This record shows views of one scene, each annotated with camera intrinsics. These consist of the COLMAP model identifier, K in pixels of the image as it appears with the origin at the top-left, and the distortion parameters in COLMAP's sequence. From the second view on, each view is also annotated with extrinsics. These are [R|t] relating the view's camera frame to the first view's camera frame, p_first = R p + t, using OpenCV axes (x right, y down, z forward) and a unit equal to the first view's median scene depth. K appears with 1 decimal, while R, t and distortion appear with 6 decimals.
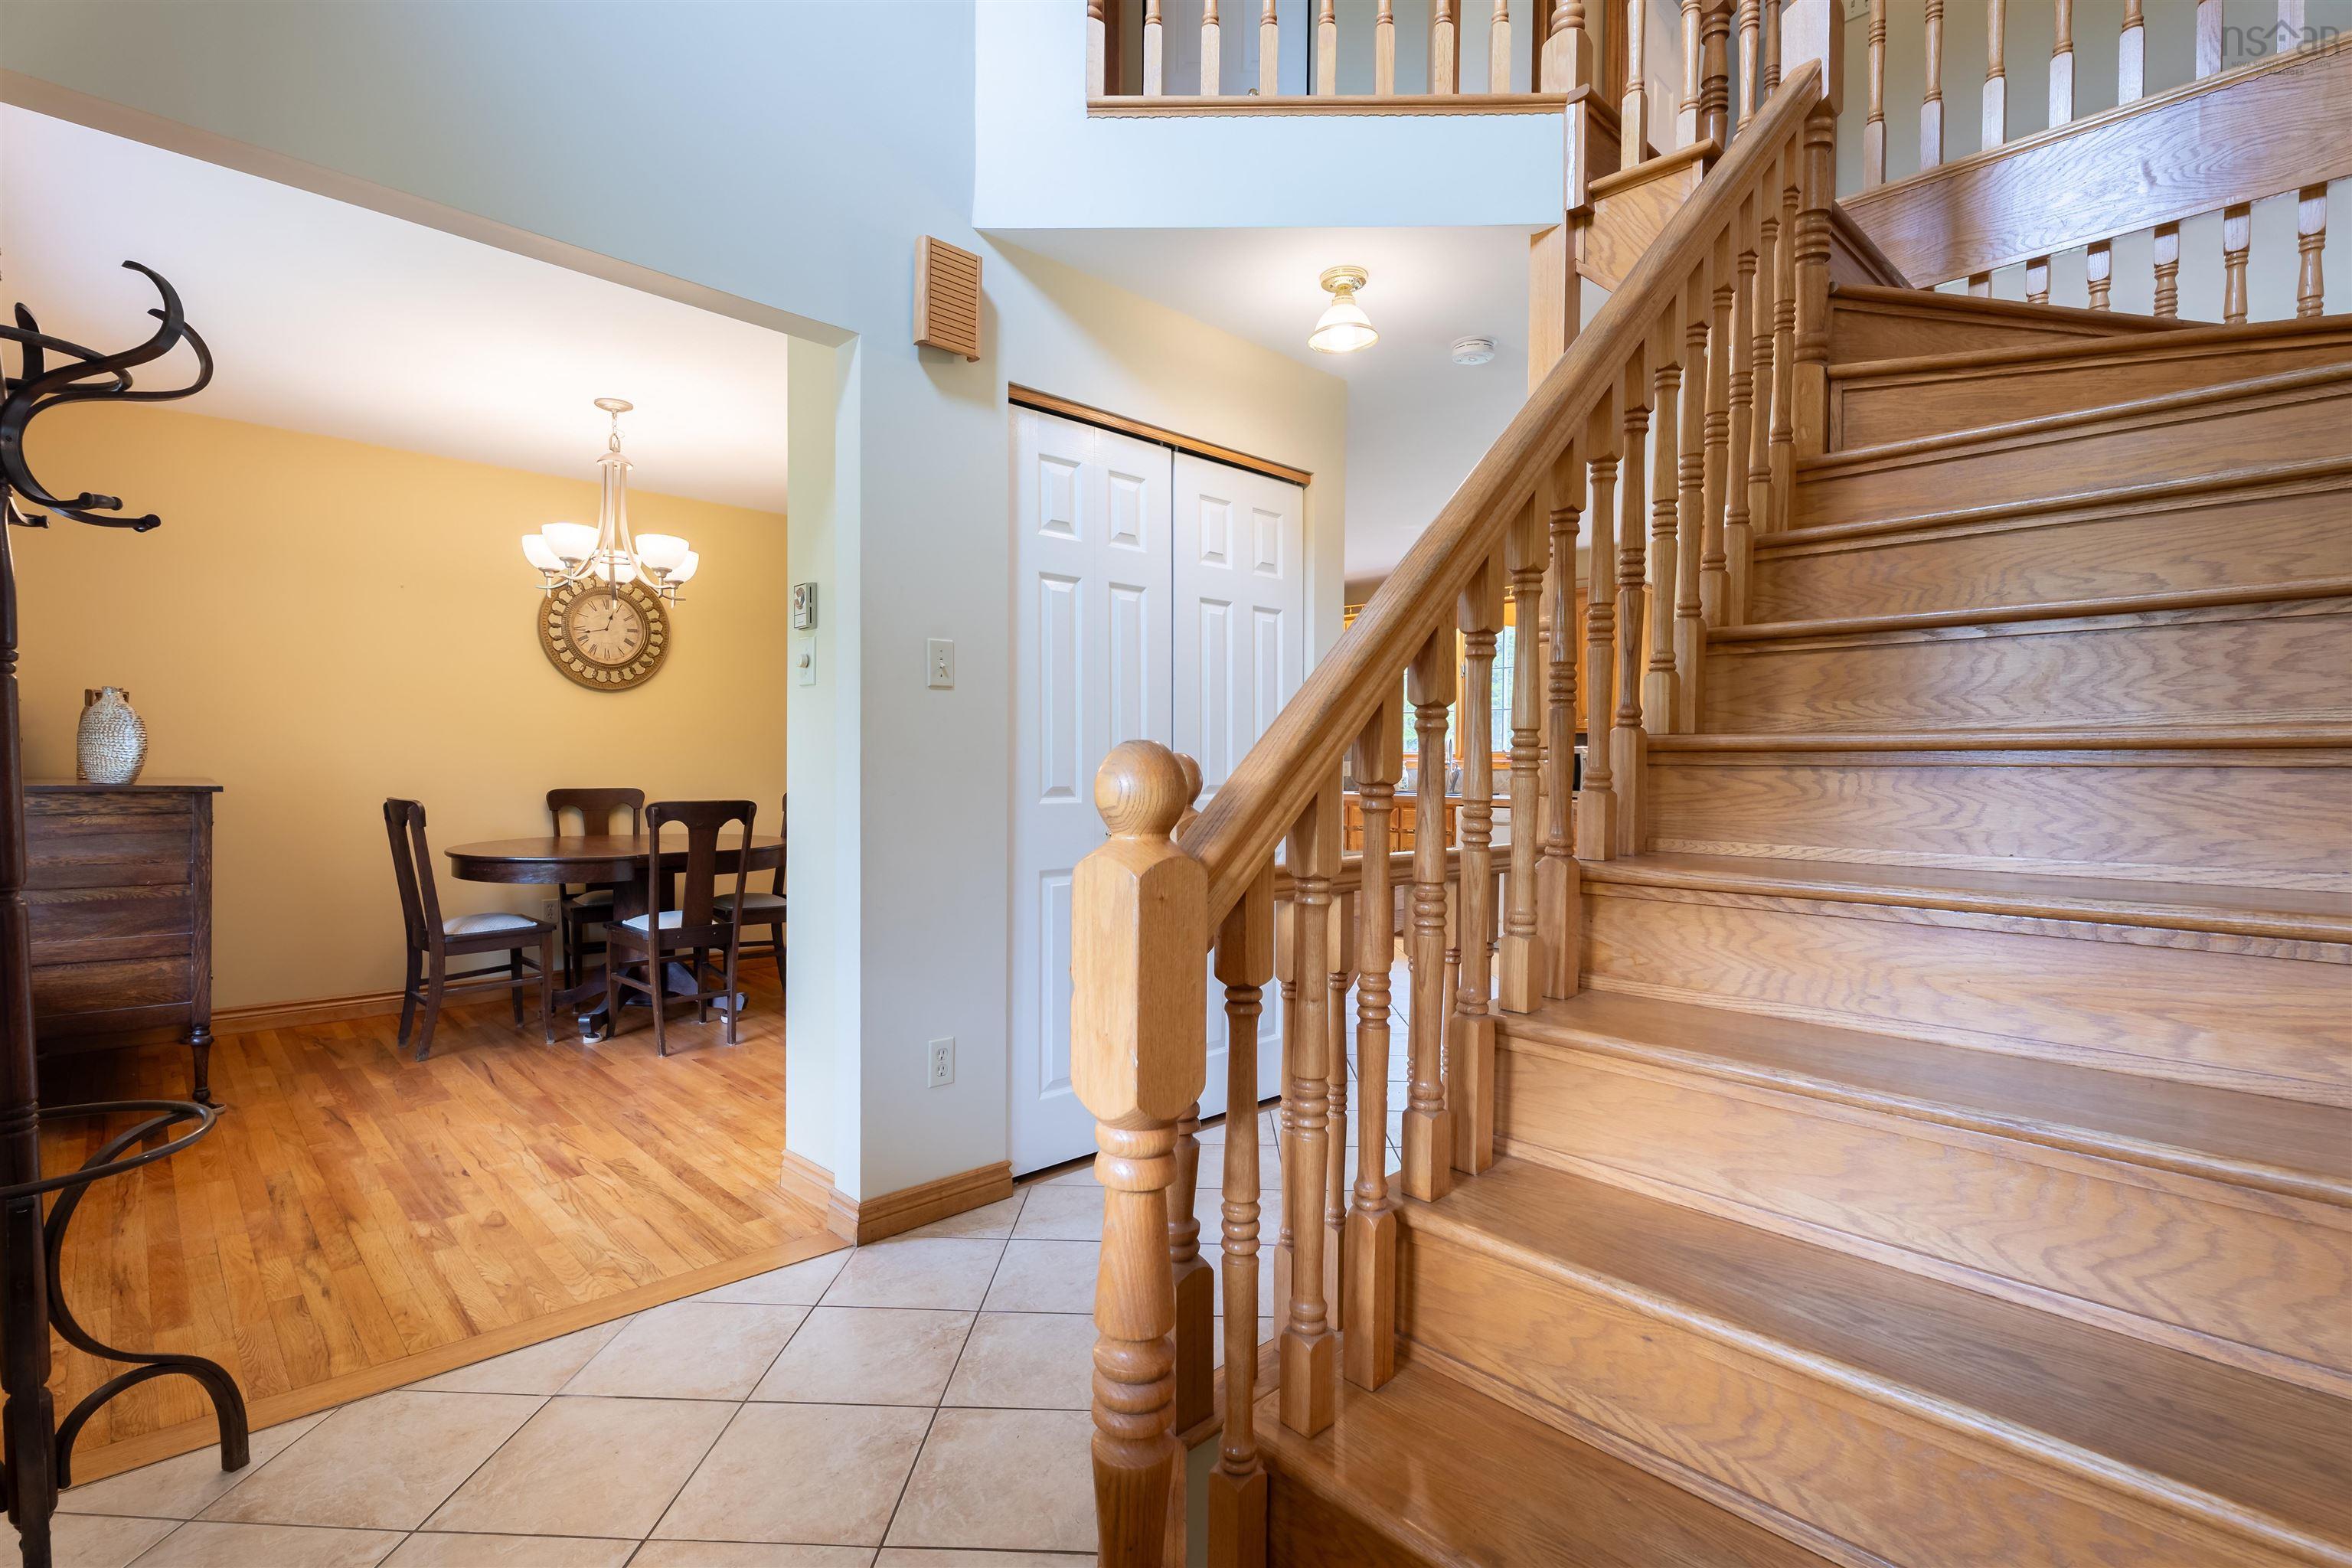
lens RADIAL K [[1072.5, 0, 1184.9], [0, 1072.5, 782.9], [0, 0, 1]] dist [0.000068, -0.002121]
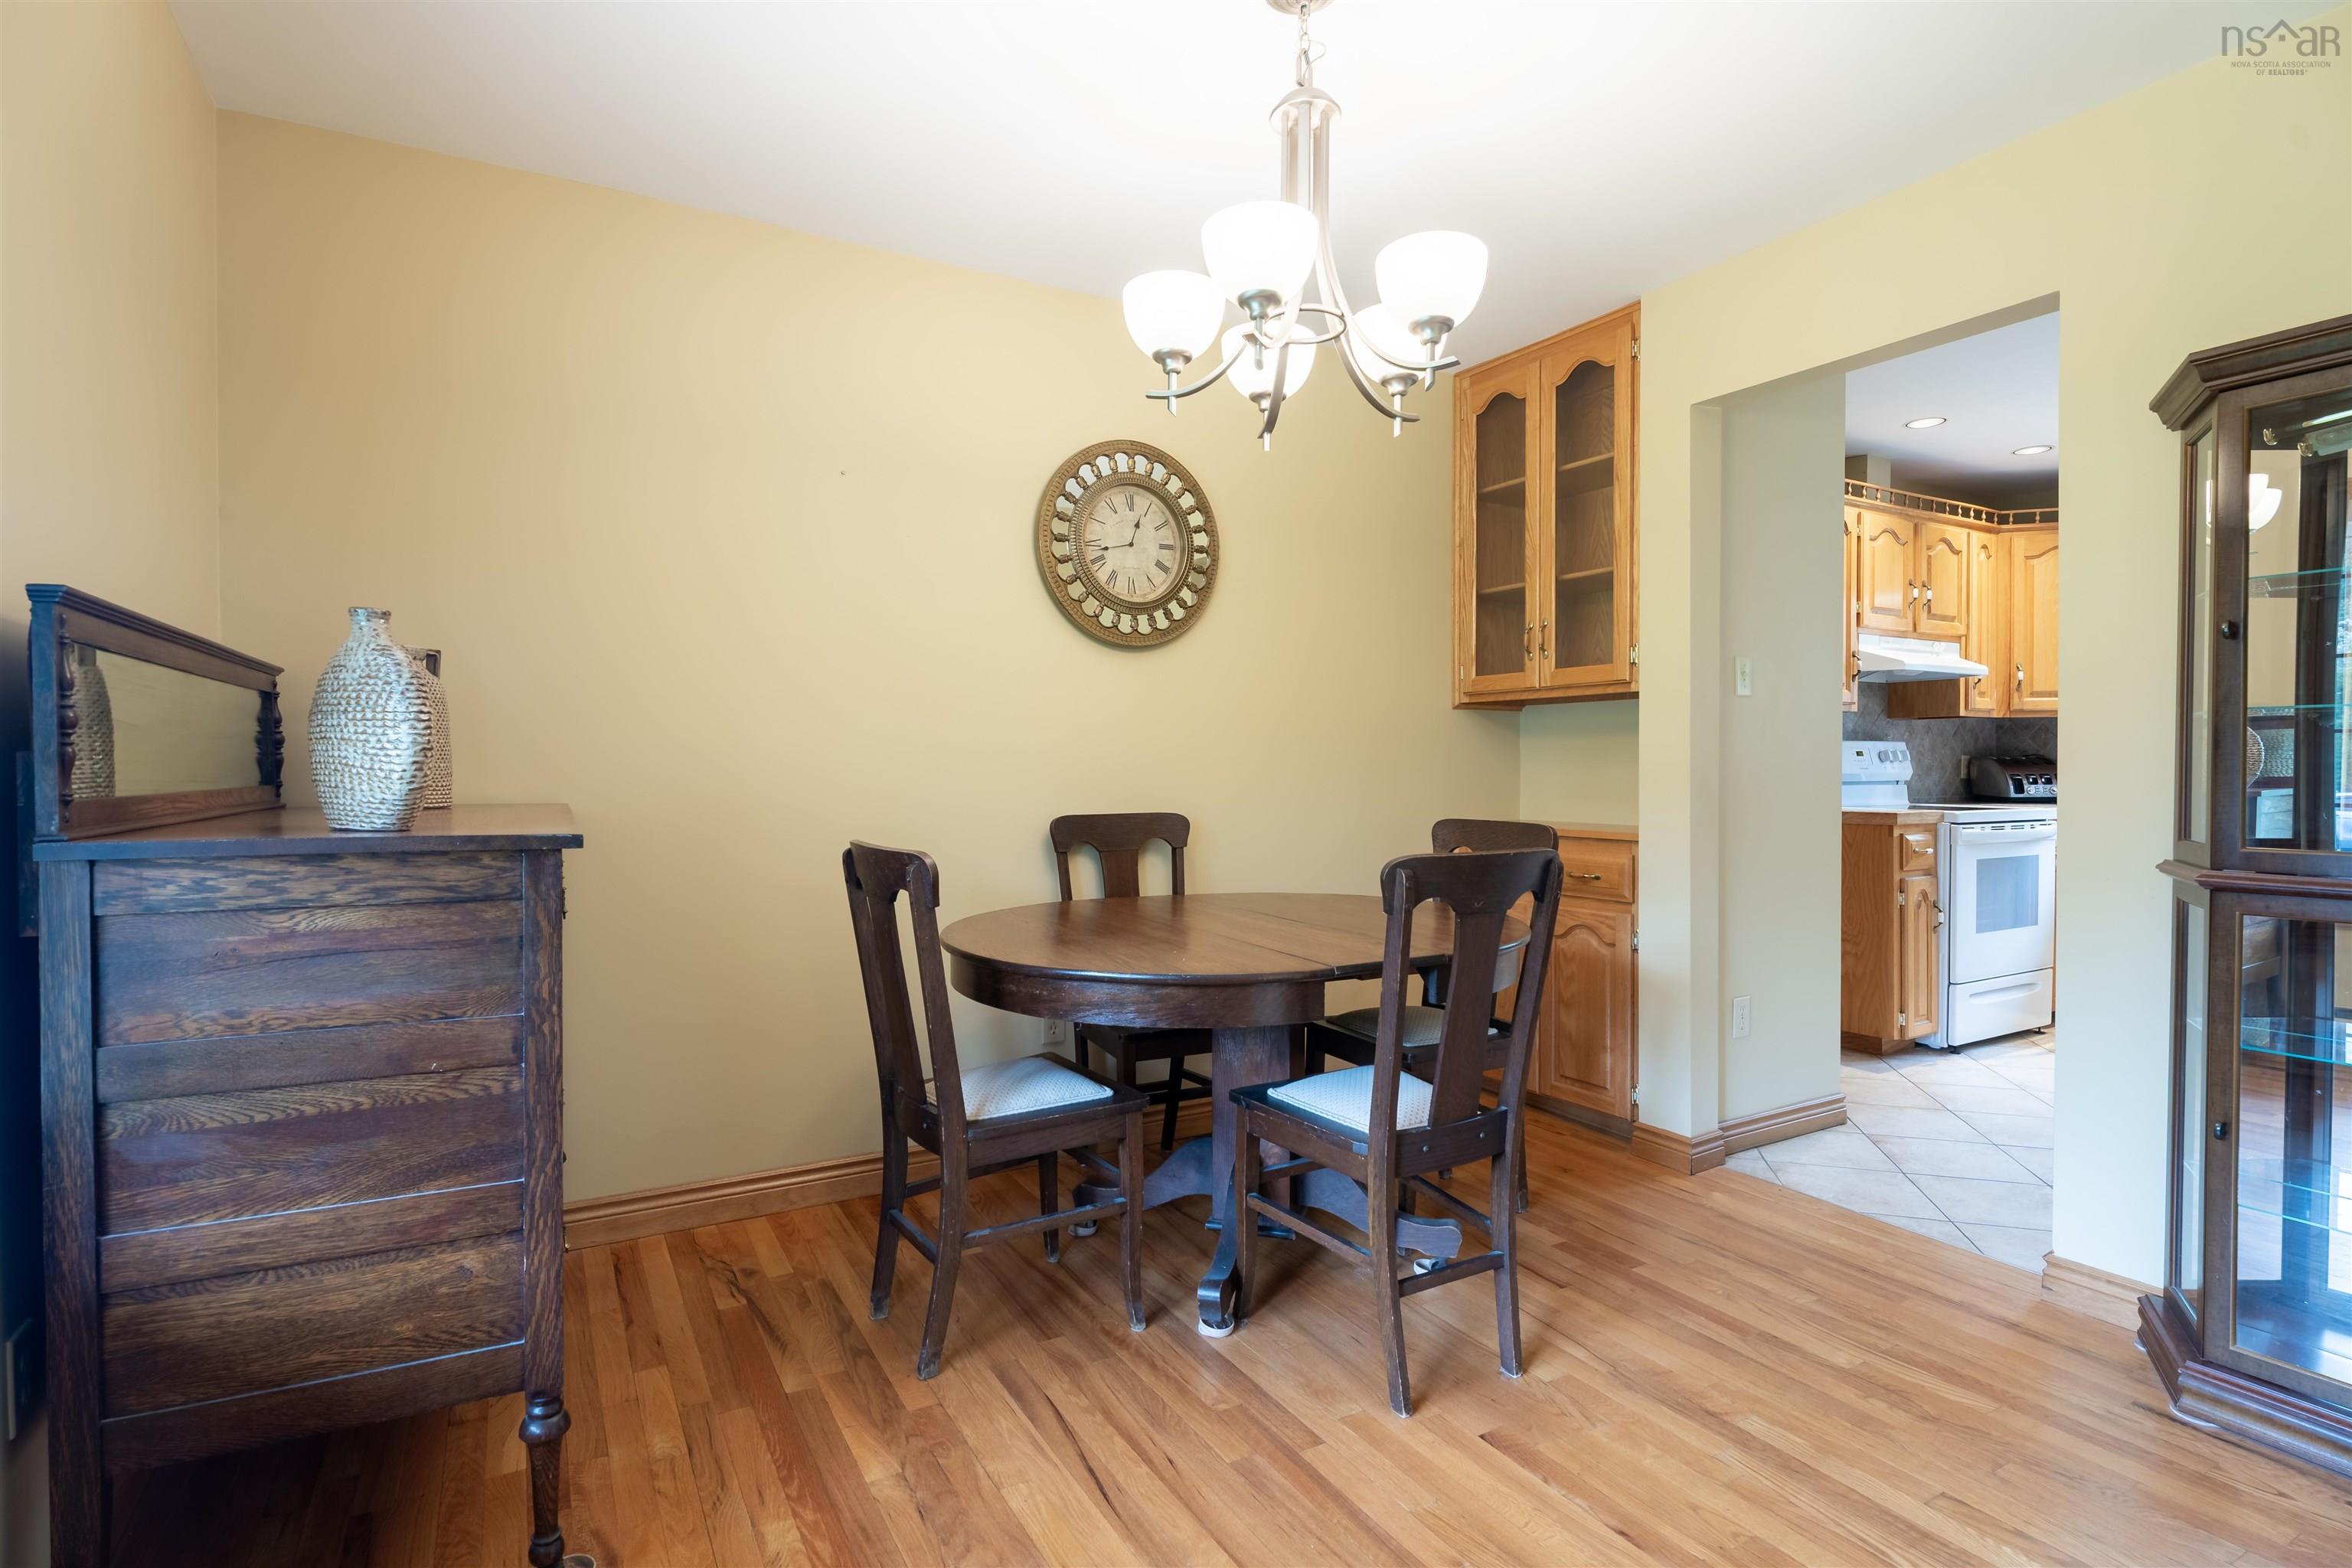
lens RADIAL K [[1139.0, 0, 1185.4], [0, 1139.0, 786.8], [0, 0, 1]] dist [-0.001915, 0.000615]
pose [[0.968701, -0.007174, -0.248127, -0.517659], [0.007132, 0.999974, -0.001069, -0.012381], [0.248128, -0.000734, 0.968727, 0.580386]]
